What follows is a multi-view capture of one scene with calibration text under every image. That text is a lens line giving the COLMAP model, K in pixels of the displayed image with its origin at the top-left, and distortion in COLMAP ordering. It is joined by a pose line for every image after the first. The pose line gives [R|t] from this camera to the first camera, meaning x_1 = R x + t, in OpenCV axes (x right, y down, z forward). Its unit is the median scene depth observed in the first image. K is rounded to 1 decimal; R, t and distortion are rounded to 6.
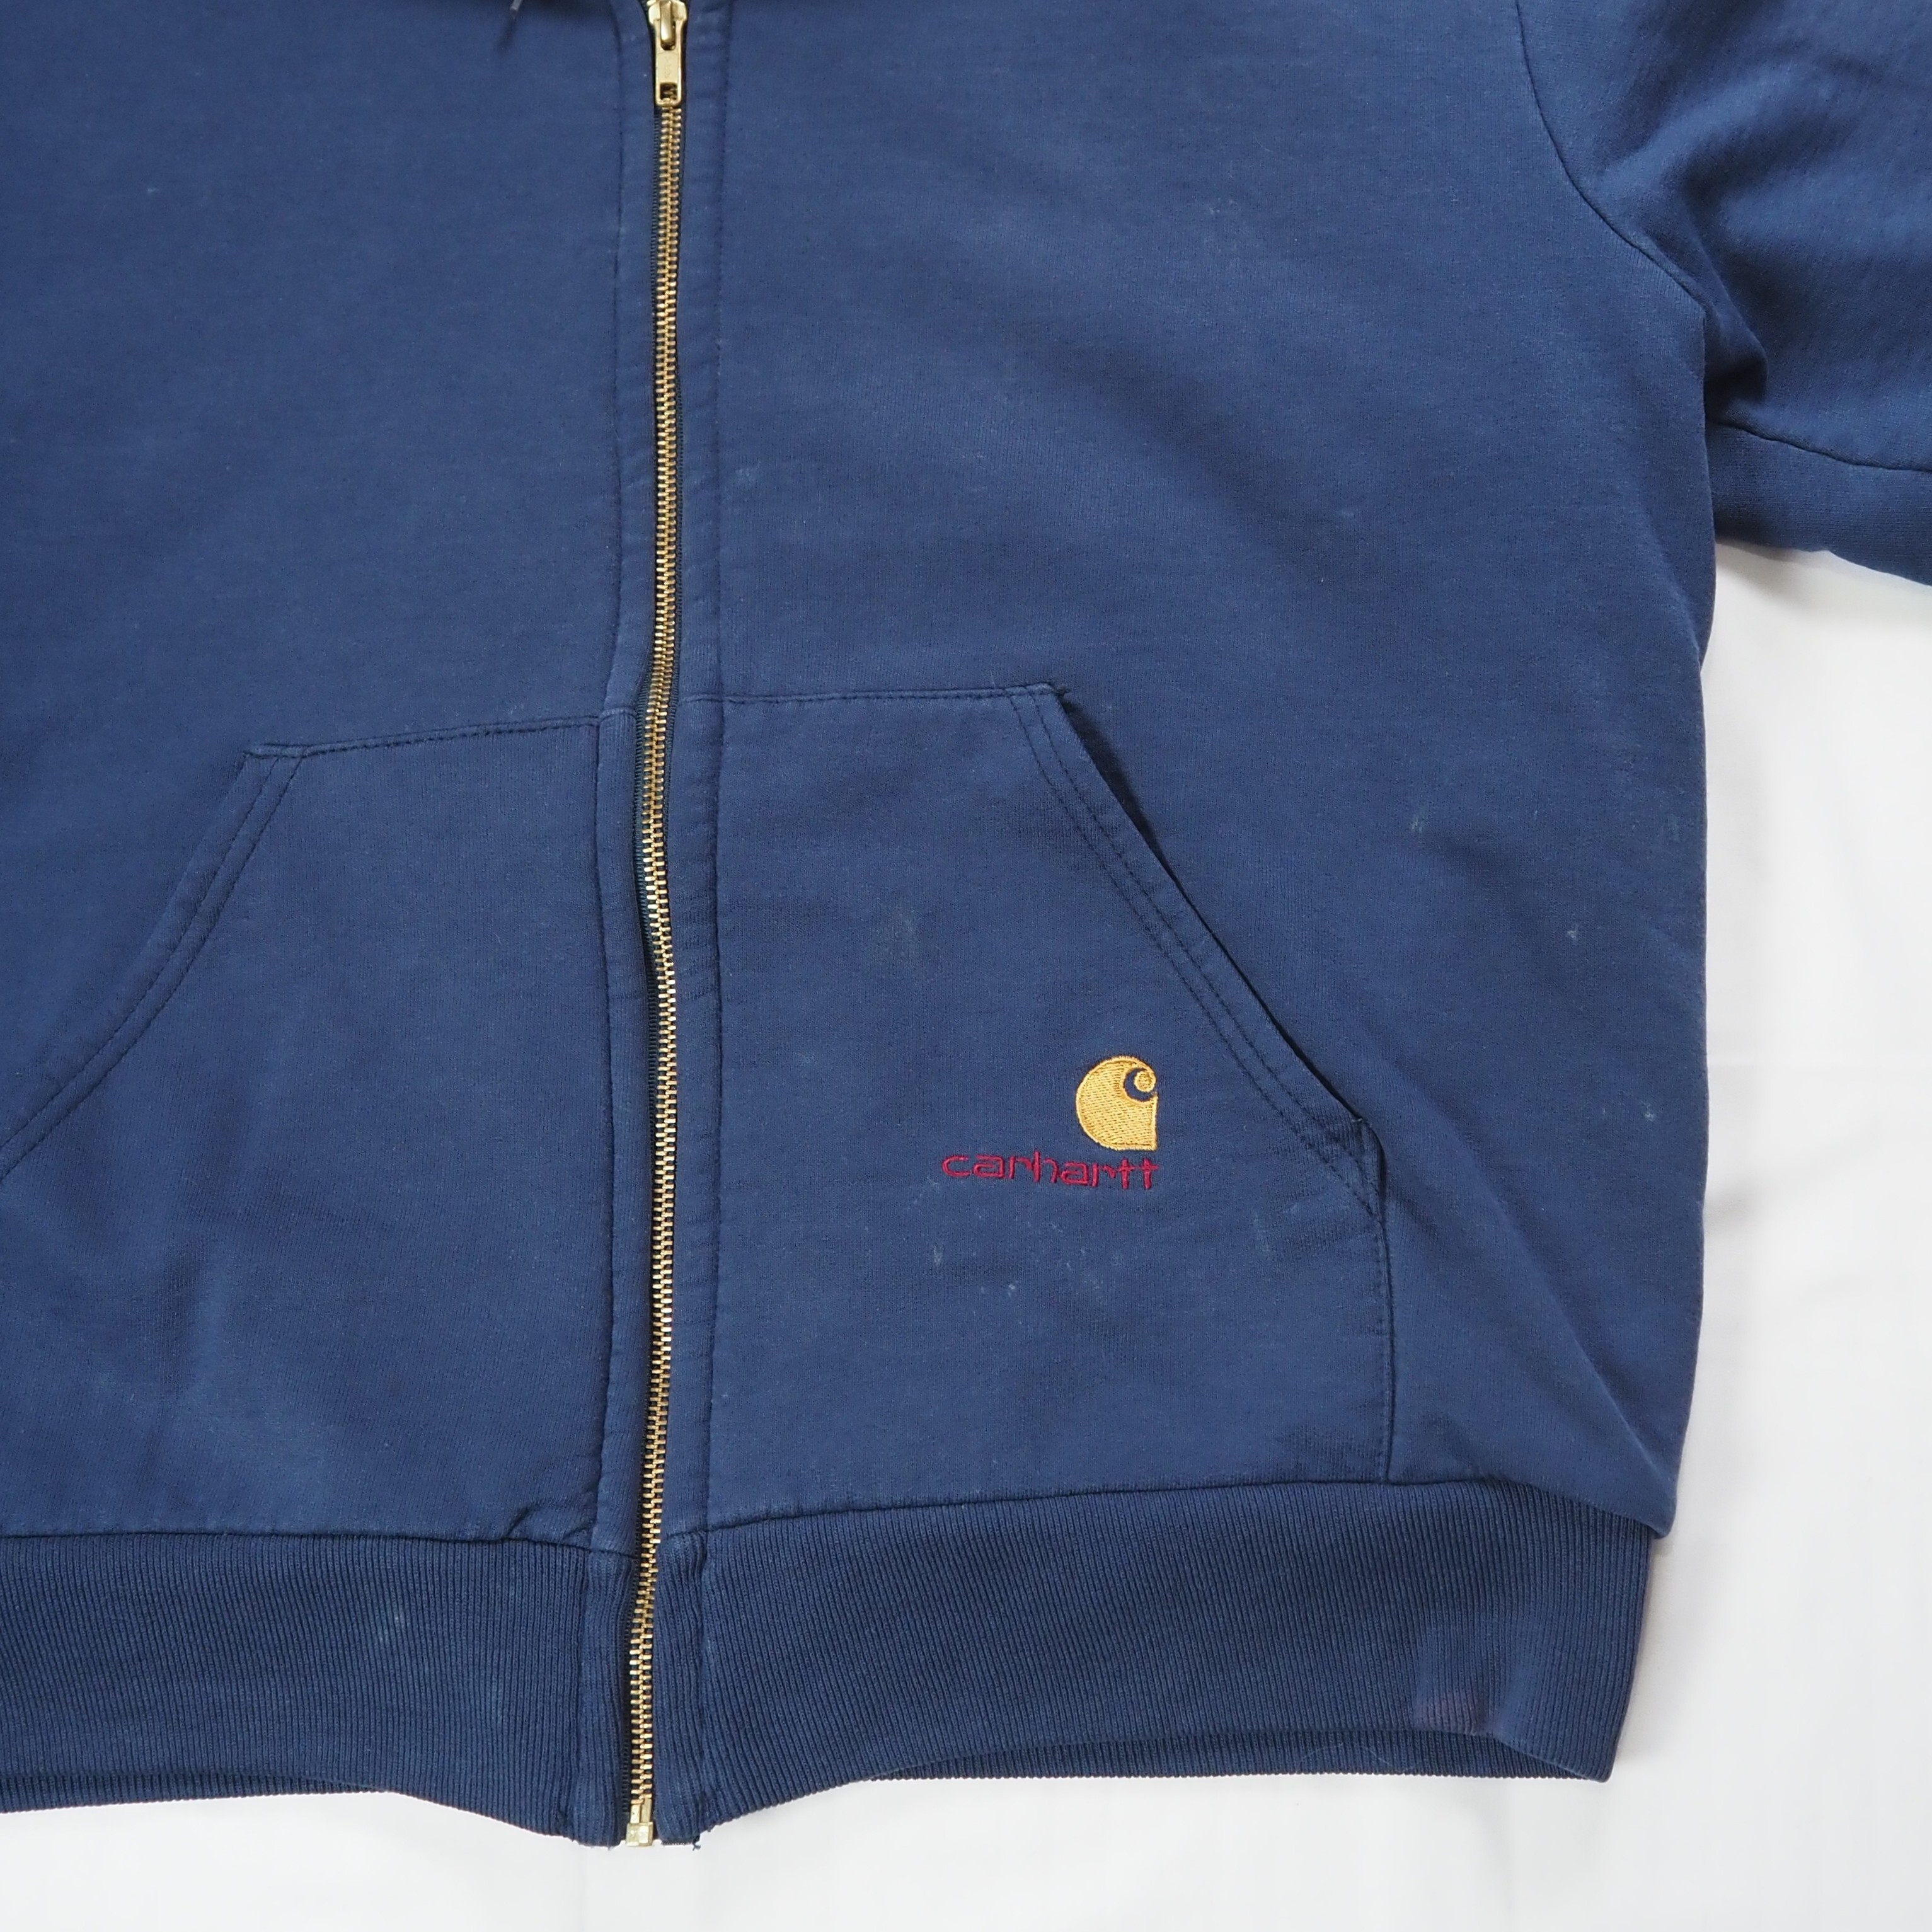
lens RADIAL K [[2488.7, 0, 1156.6], [0, 2488.7, 831.7], [0, 0, 1]] dist [-0.054440, 0.026801]
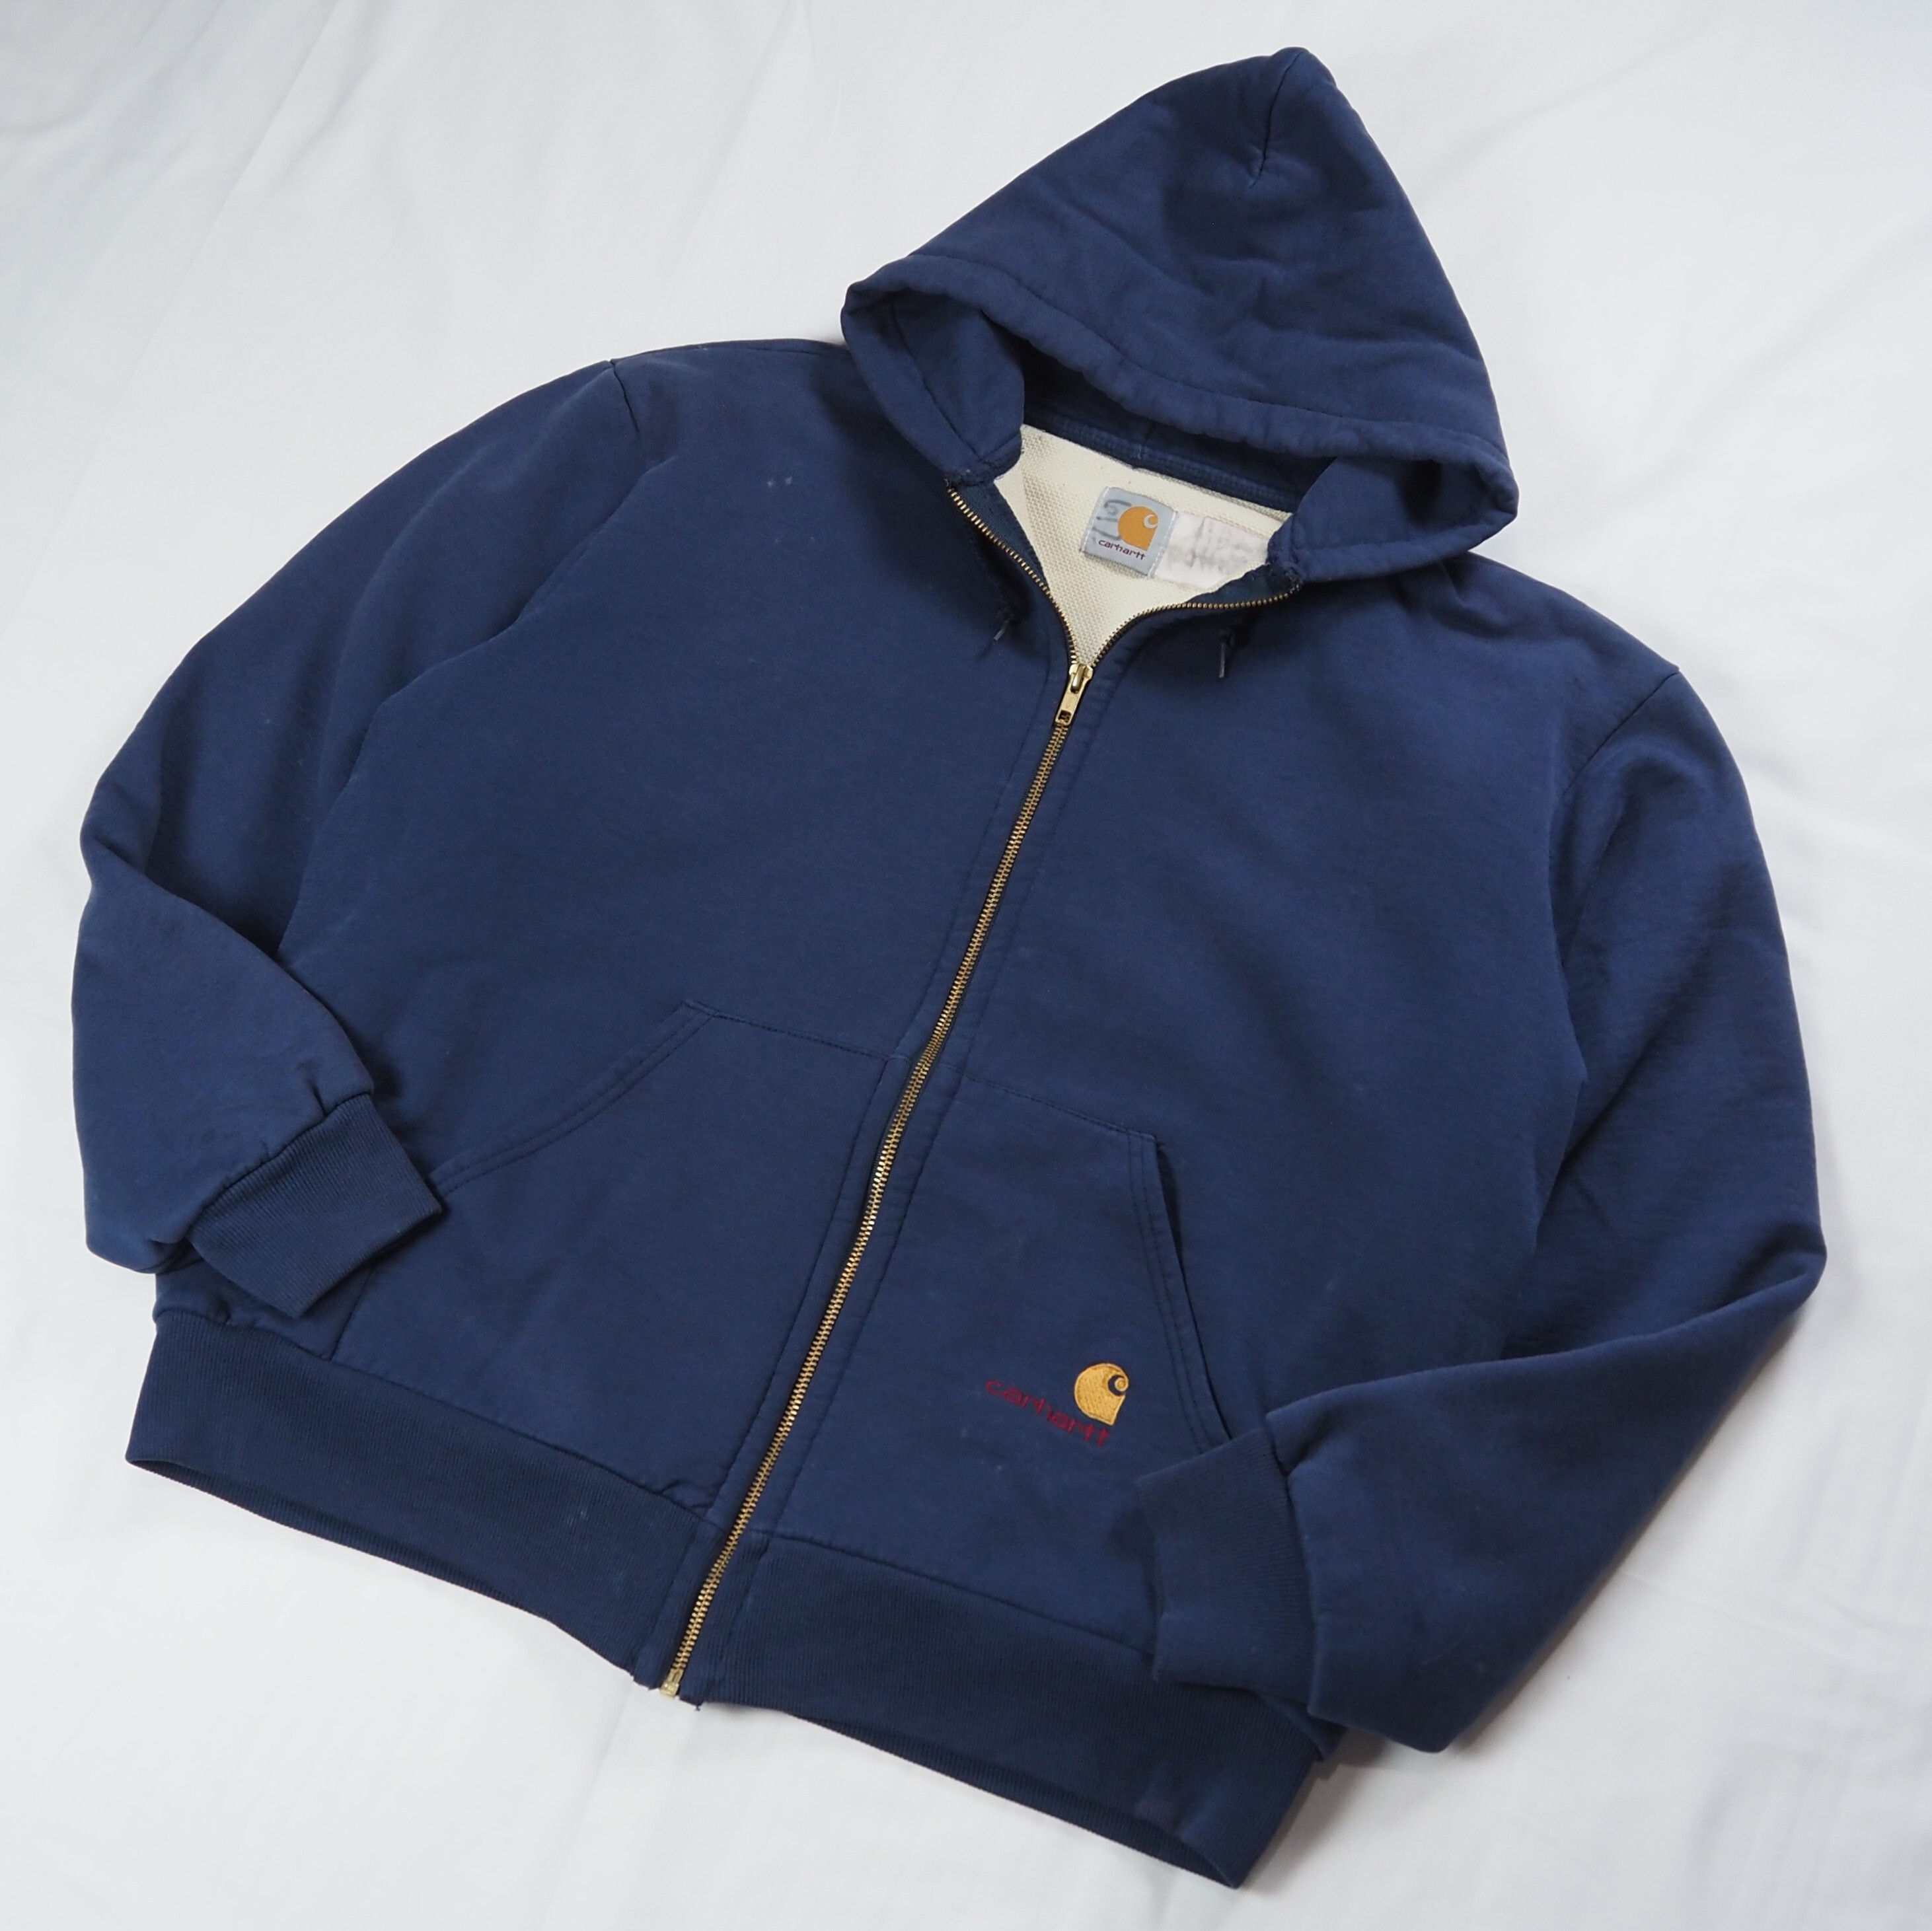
lens RADIAL K [[2541.4, 0, 961.6], [0, 2541.4, 1033.7], [0, 0, 1]] dist [-0.059132, -0.040559]
pose [[0.925741, 0.346997, -0.150318, 0.068032], [-0.364837, 0.924111, -0.113631, 0.115891], [0.099482, 0.160034, 0.982086, -0.661990]]
